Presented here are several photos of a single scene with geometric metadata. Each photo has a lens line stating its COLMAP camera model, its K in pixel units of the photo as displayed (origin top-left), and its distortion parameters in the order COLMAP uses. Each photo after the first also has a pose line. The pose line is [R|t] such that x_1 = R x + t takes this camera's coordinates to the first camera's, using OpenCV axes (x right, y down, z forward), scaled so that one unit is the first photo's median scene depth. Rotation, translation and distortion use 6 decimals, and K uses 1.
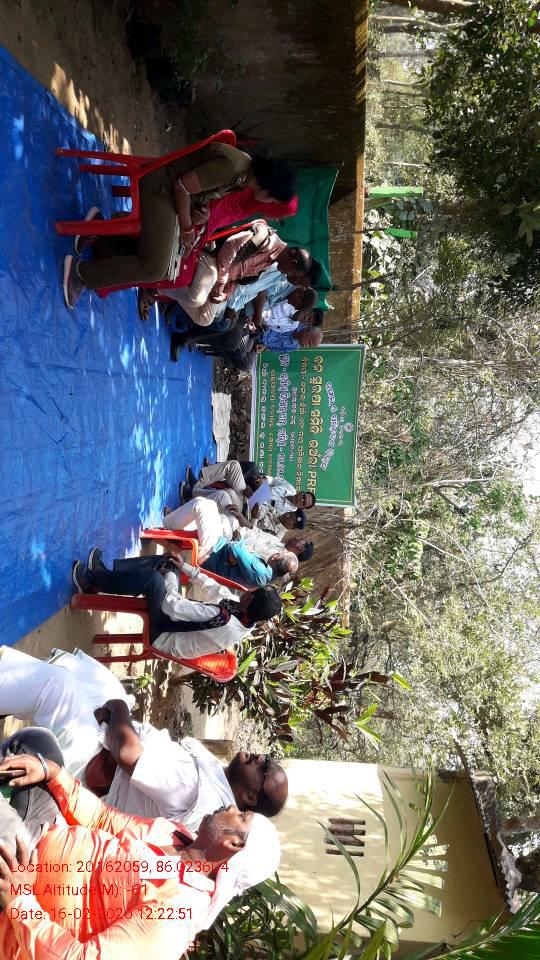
lens RADIAL K [[752.4, 0, 266.0], [0, 752.4, 481.9], [0, 0, 1]] dist [0.198978, -0.430125]
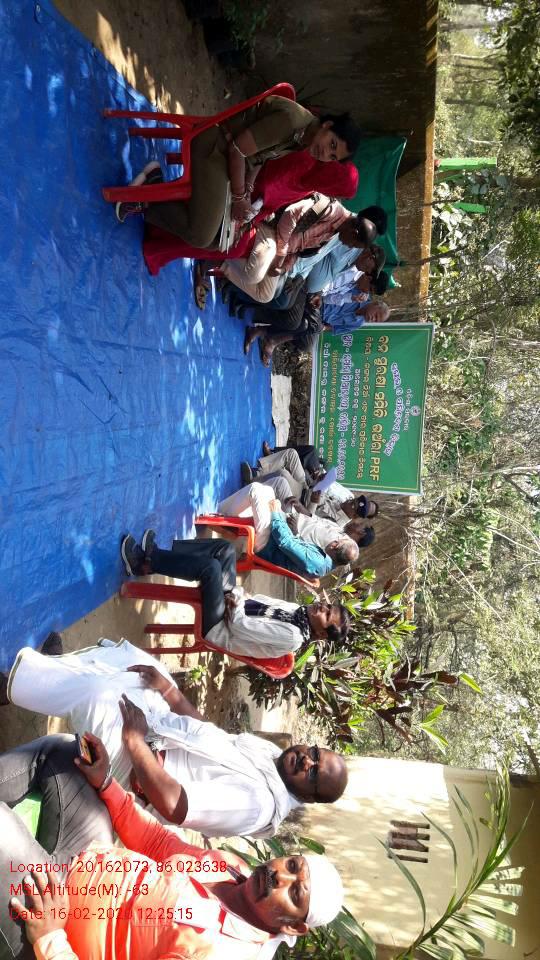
lens RADIAL K [[758.8, 0, 270.0], [0, 758.8, 480.0], [0, 0, 1]] dist [0.118955, -0.217627]
pose [[0.996983, 0.007059, -0.077297, 0.002741], [-0.005911, 0.999869, 0.015078, 0.001744], [0.077393, -0.014575, 0.996894, 0.035828]]
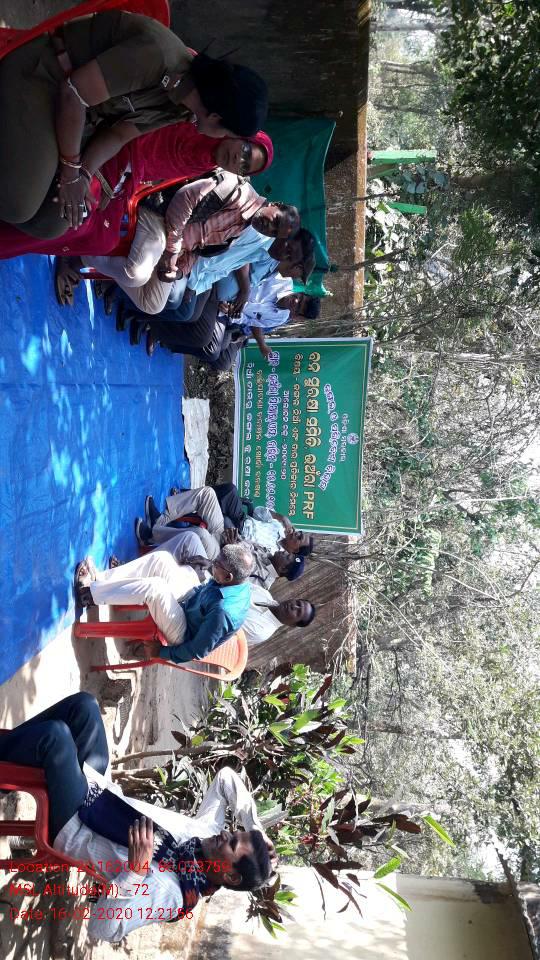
lens RADIAL K [[761.5, 0, 270.0], [0, 761.5, 480.0], [0, 0, 1]] dist [0.124881, -0.216800]
pose [[0.999883, -0.014289, 0.005426, 0.017577], [0.014271, 0.999893, 0.003283, -0.037556], [-0.005473, -0.003205, 0.999980, 0.207674]]
